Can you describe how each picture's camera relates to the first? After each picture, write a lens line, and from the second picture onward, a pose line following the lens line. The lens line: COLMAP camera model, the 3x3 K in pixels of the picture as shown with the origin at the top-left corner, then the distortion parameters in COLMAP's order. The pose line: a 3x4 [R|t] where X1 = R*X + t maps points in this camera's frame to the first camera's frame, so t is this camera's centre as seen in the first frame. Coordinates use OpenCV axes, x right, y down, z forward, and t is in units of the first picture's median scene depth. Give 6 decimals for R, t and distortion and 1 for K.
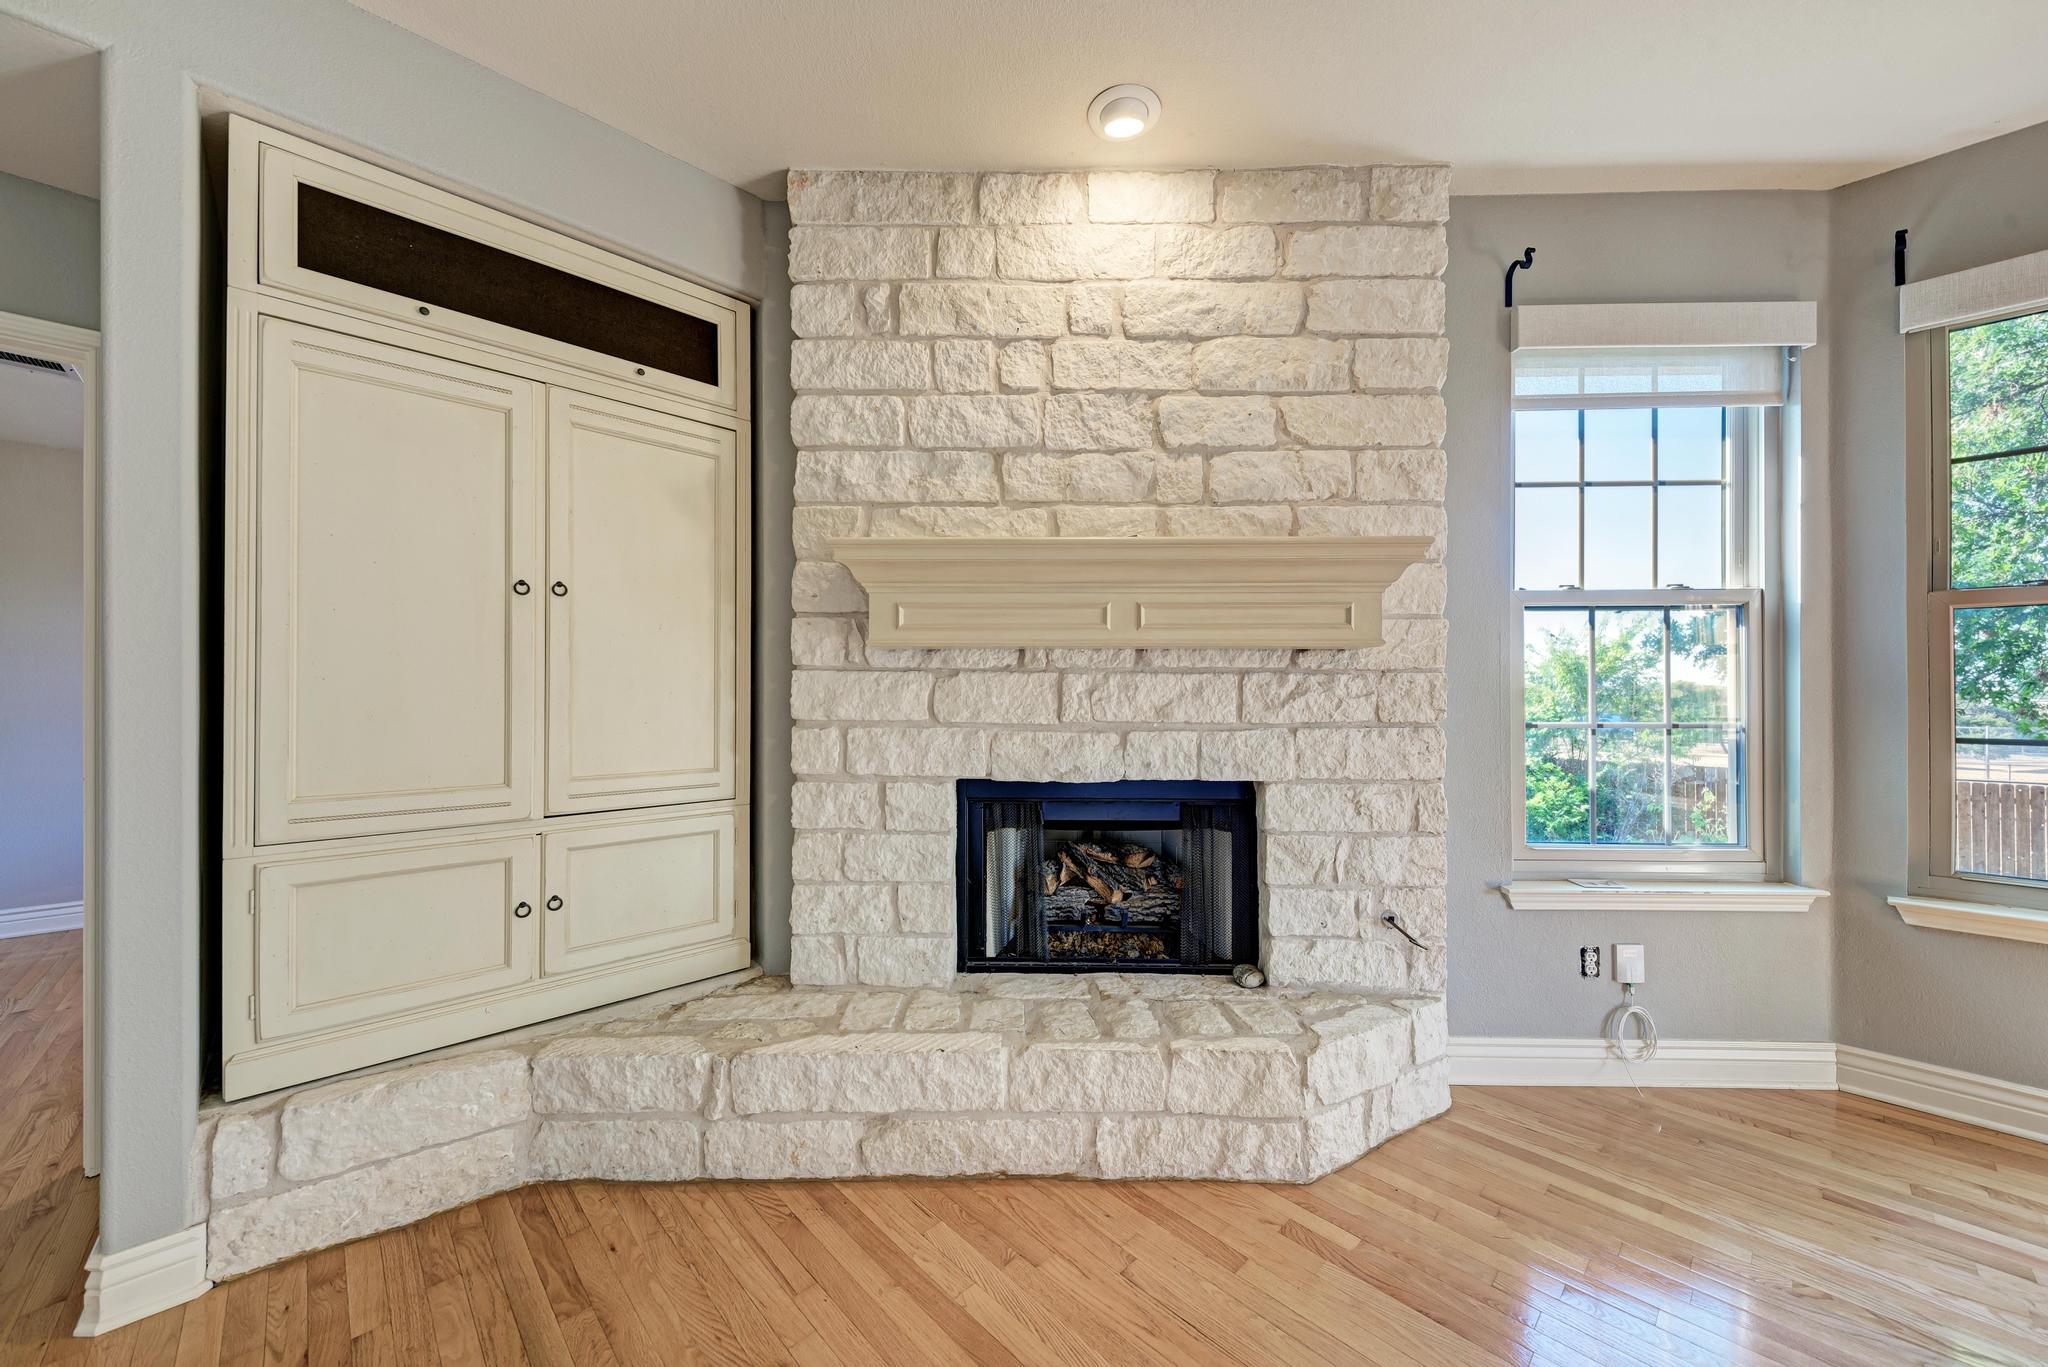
lens RADIAL K [[750.1, 0, 1028.2], [0, 750.1, 690.5], [0, 0, 1]] dist [0.003153, -0.000220]
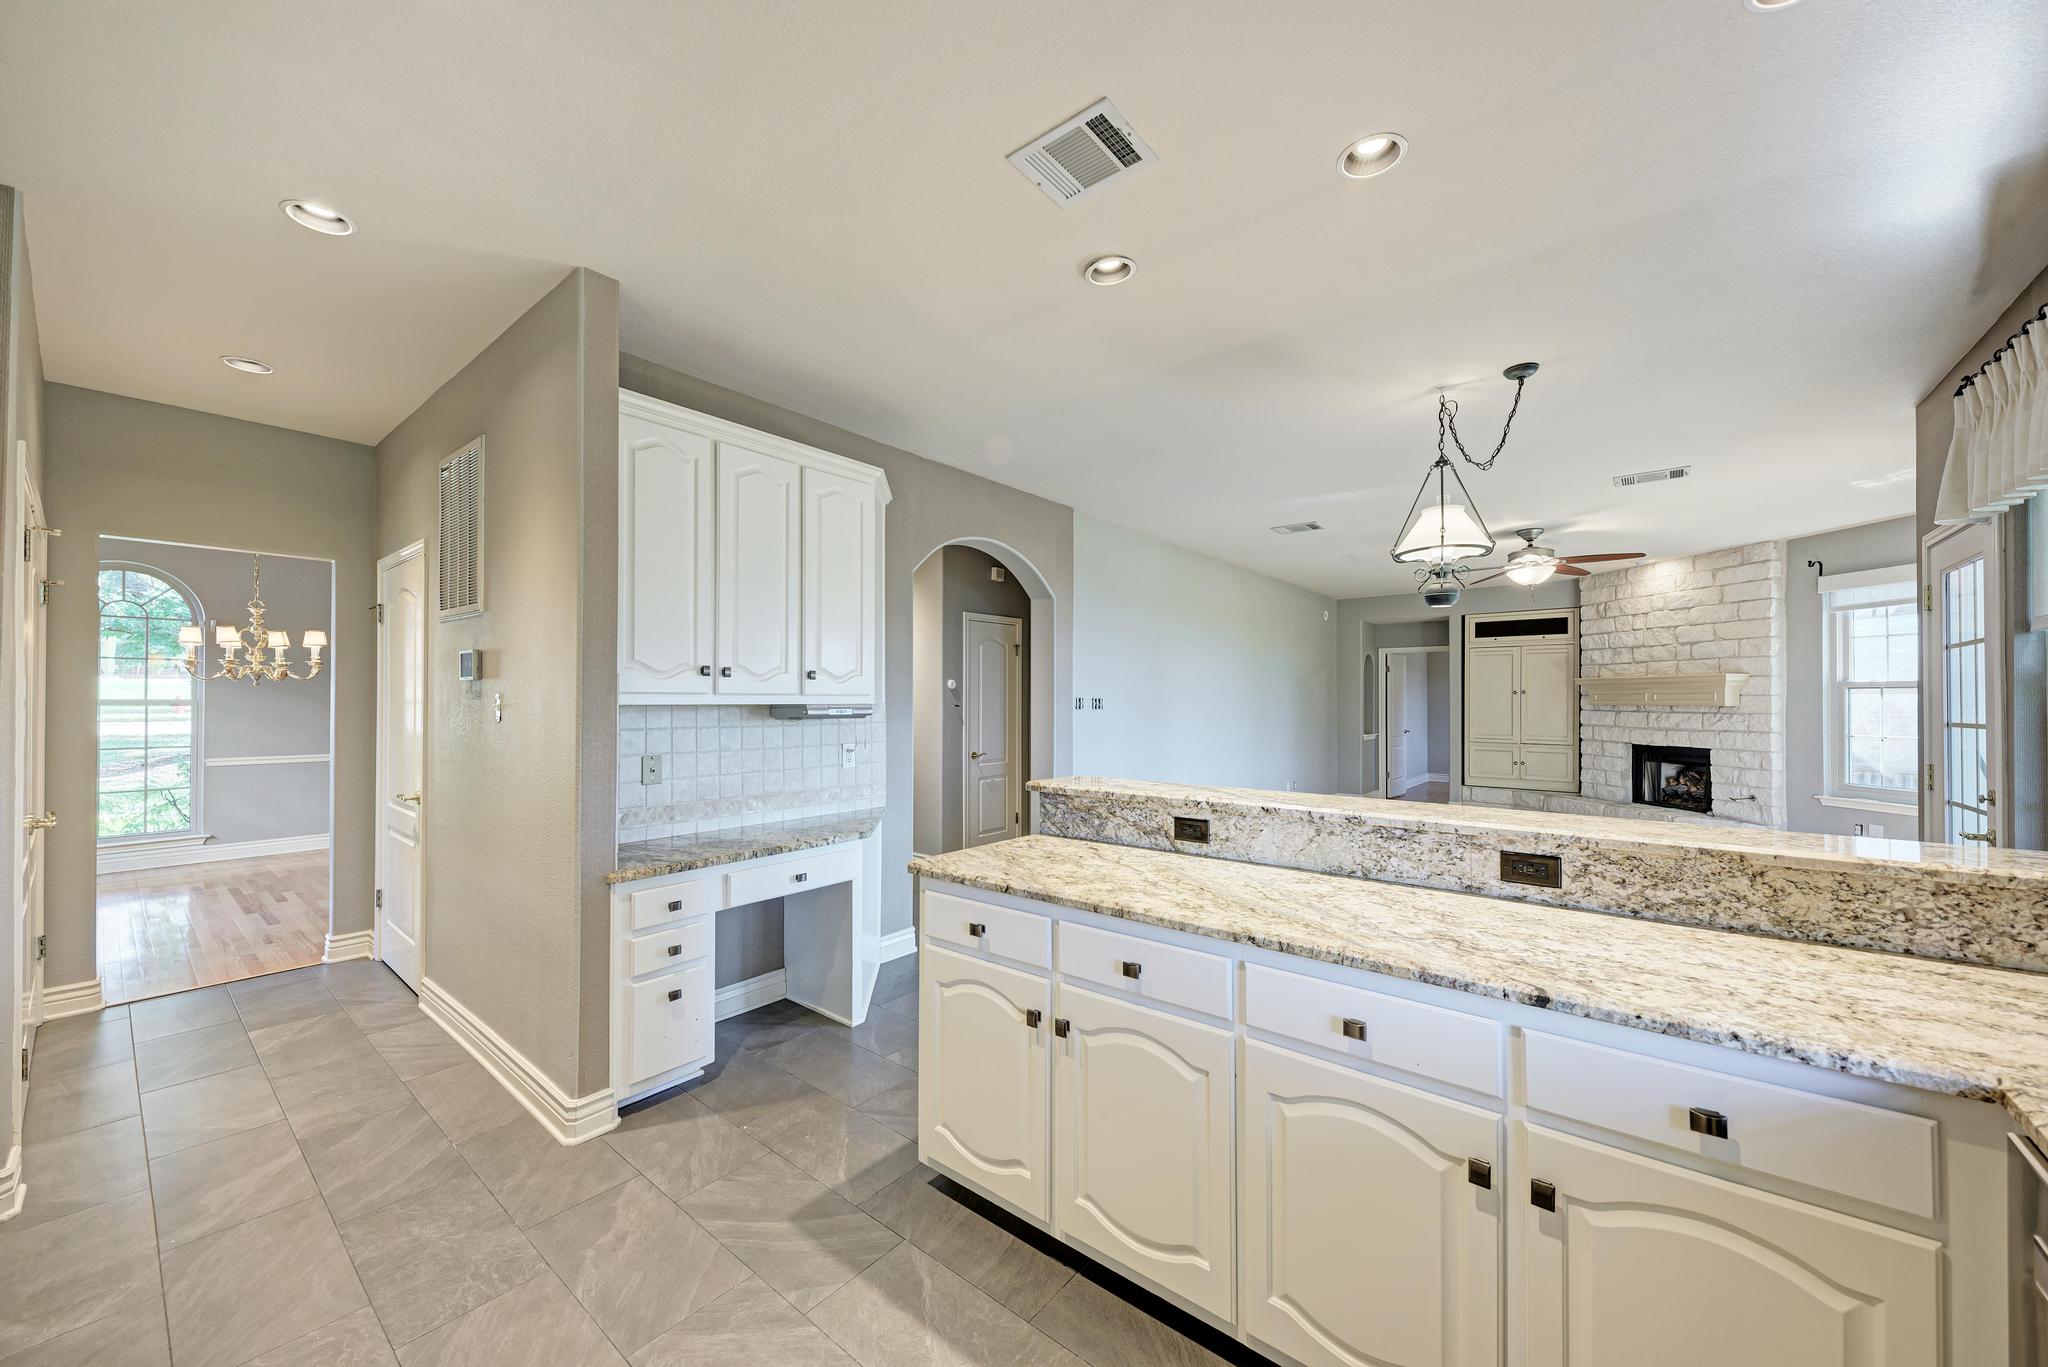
lens RADIAL K [[750.1, 0, 1034.3], [0, 750.1, 695.7], [0, 0, 1]] dist [0.003153, -0.000220]
pose [[0.127029, -0.006212, -0.991880, 3.045428], [-0.003208, 0.999973, -0.006673, -0.067346], [0.991894, 0.004029, 0.127006, -2.168174]]
